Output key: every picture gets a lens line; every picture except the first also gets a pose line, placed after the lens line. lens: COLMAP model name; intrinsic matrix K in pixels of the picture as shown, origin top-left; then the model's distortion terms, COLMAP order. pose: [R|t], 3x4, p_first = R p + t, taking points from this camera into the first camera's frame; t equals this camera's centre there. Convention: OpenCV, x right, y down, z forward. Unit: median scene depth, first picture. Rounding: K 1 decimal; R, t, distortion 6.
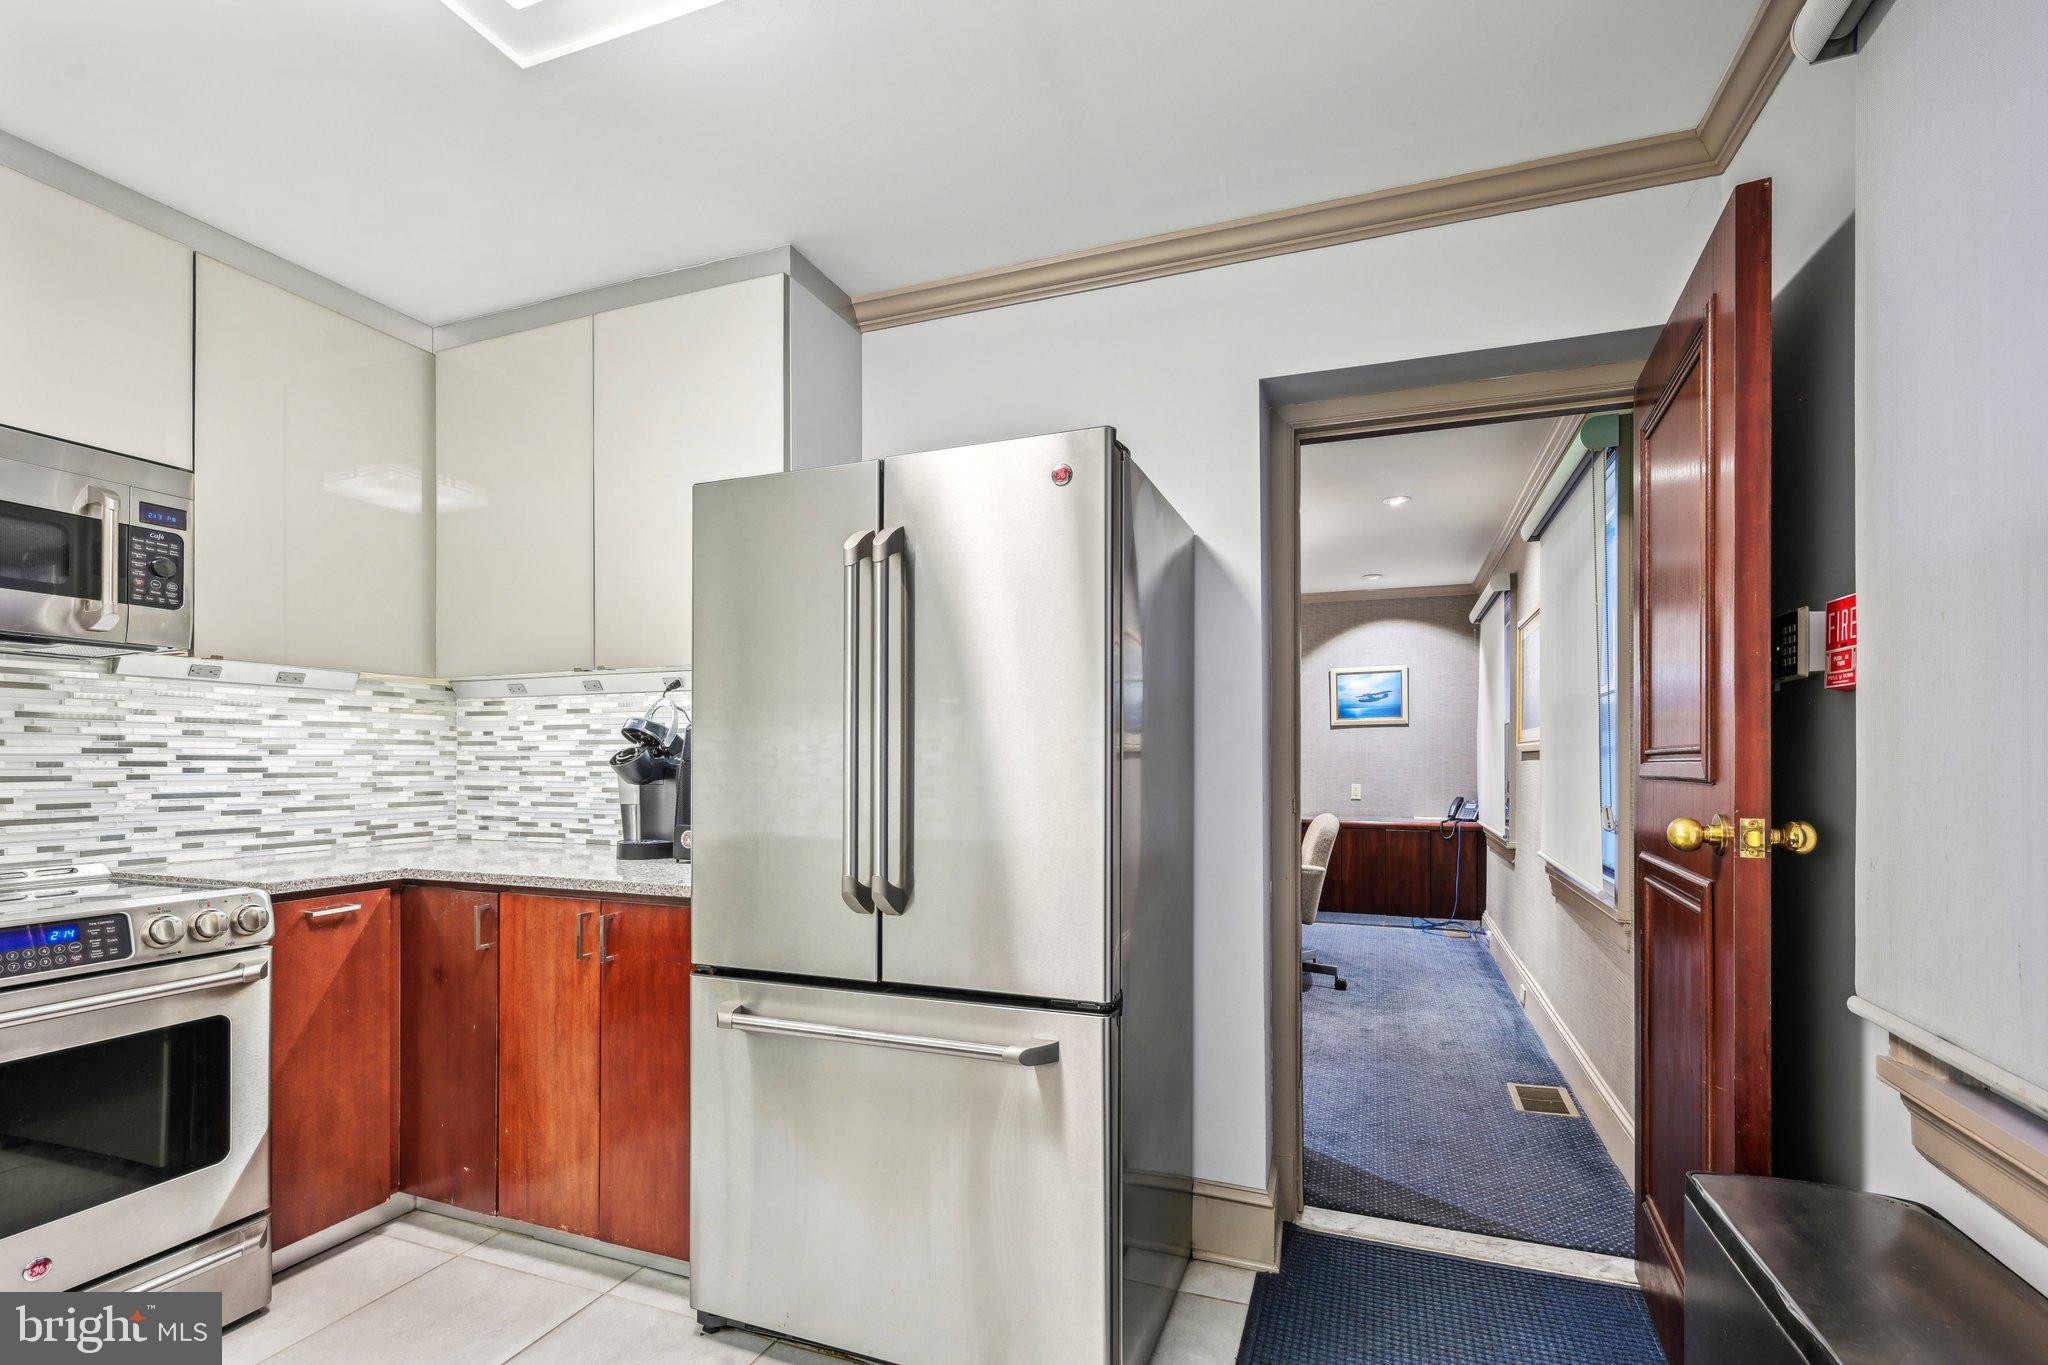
lens RADIAL K [[935.7, 0, 1043.5], [0, 935.7, 759.6], [0, 0, 1]] dist [0.001931, 0.000328]
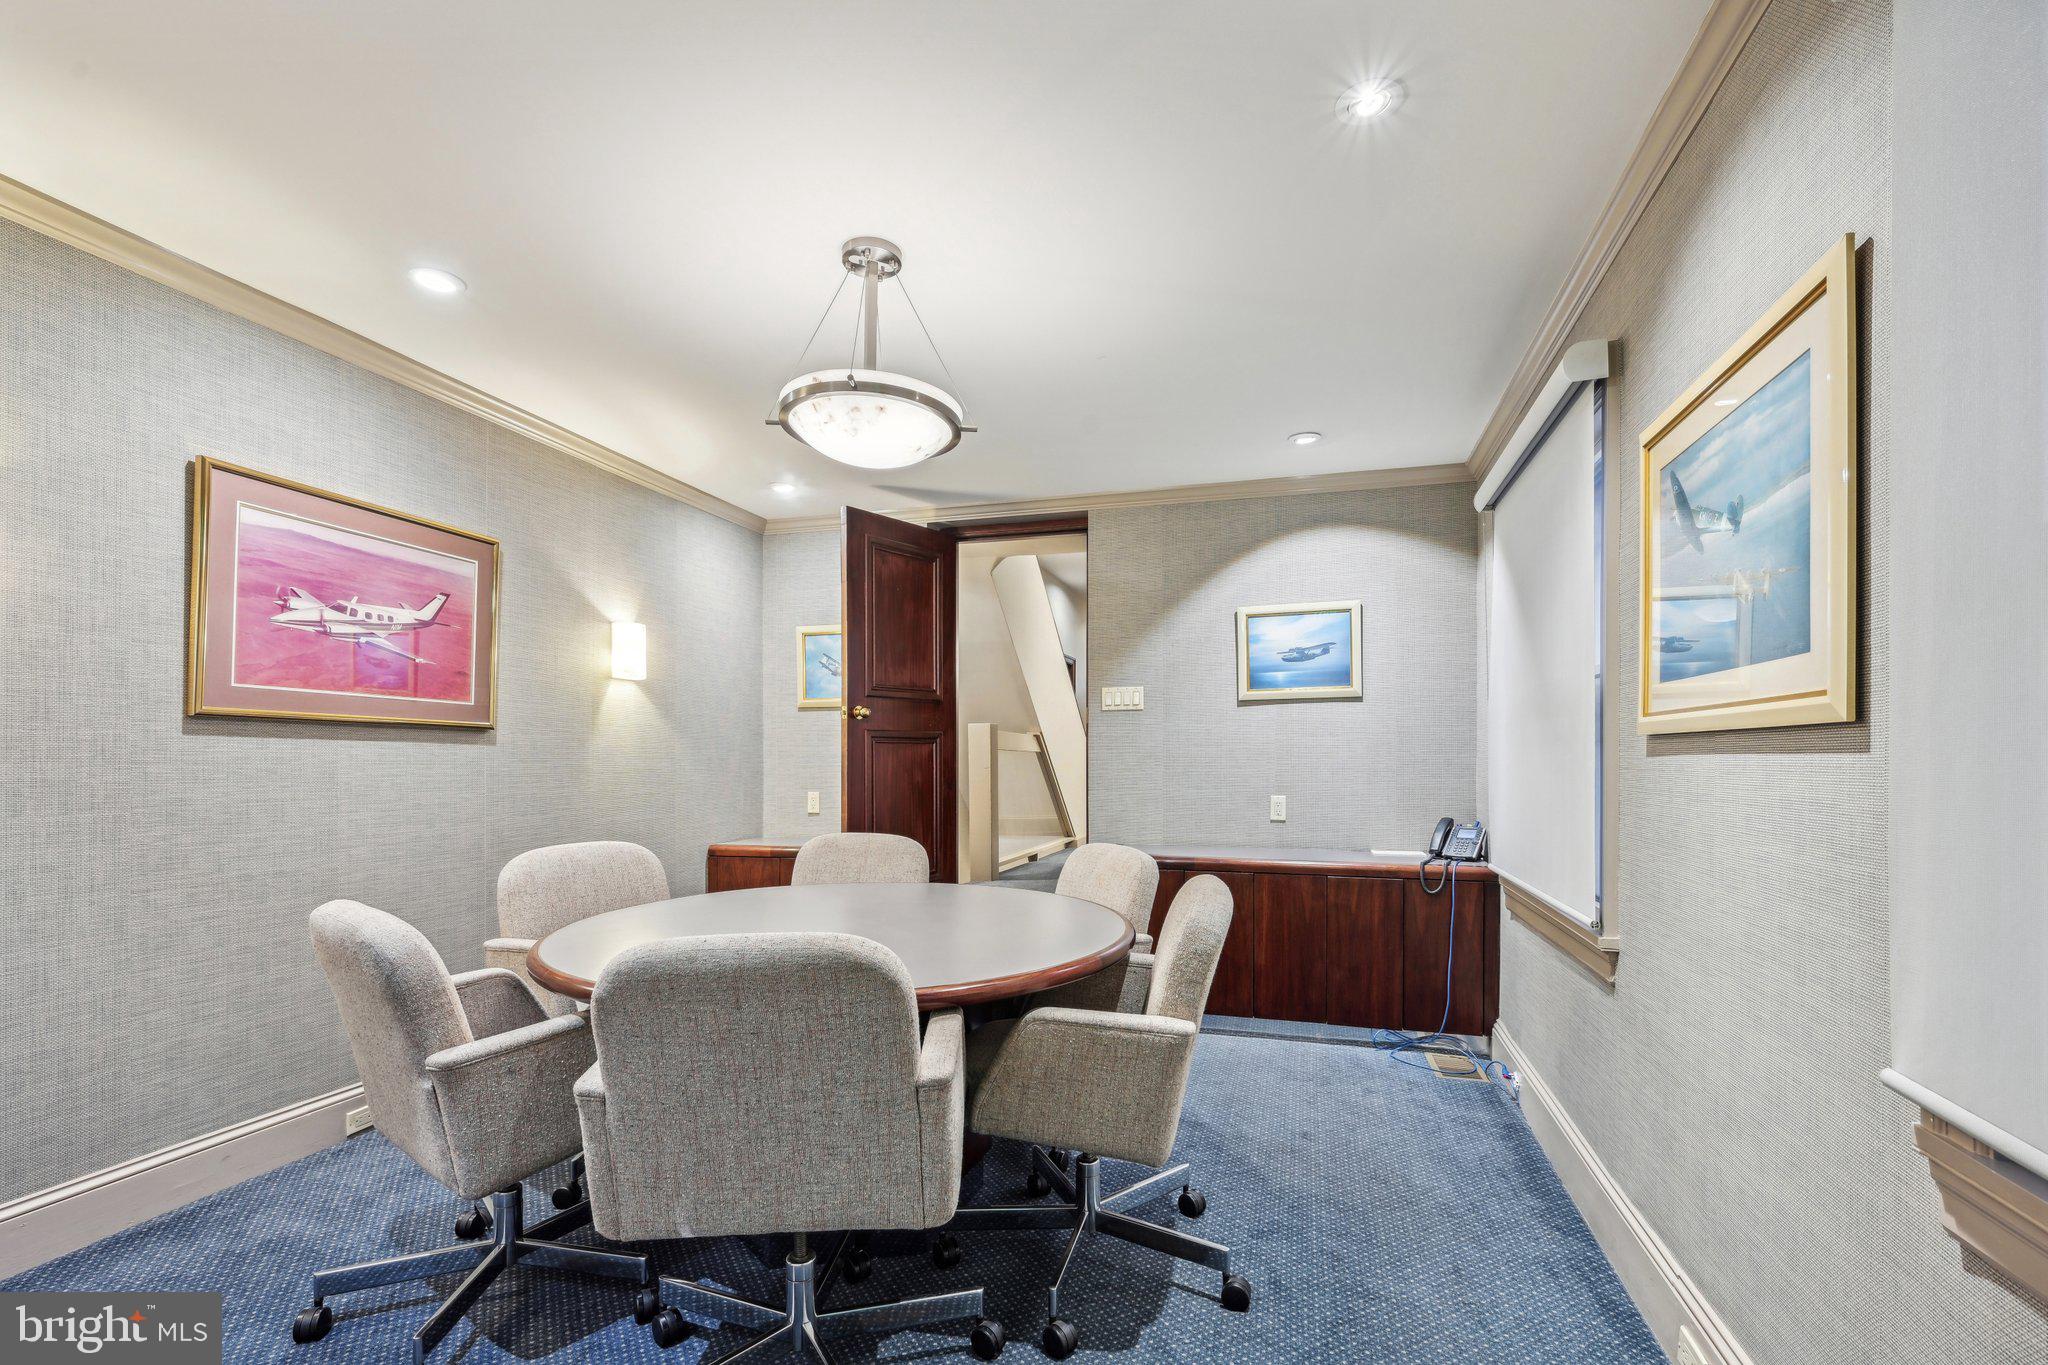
lens RADIAL K [[935.7, 0, 1045.1], [0, 935.7, 752.8], [0, 0, 1]] dist [0.001931, 0.000328]
pose [[0.997308, 0.002725, 0.073282, 0.150022], [-0.002283, 0.999979, -0.006110, 0.002453], [-0.073297, 0.005926, 0.997293, 0.438377]]
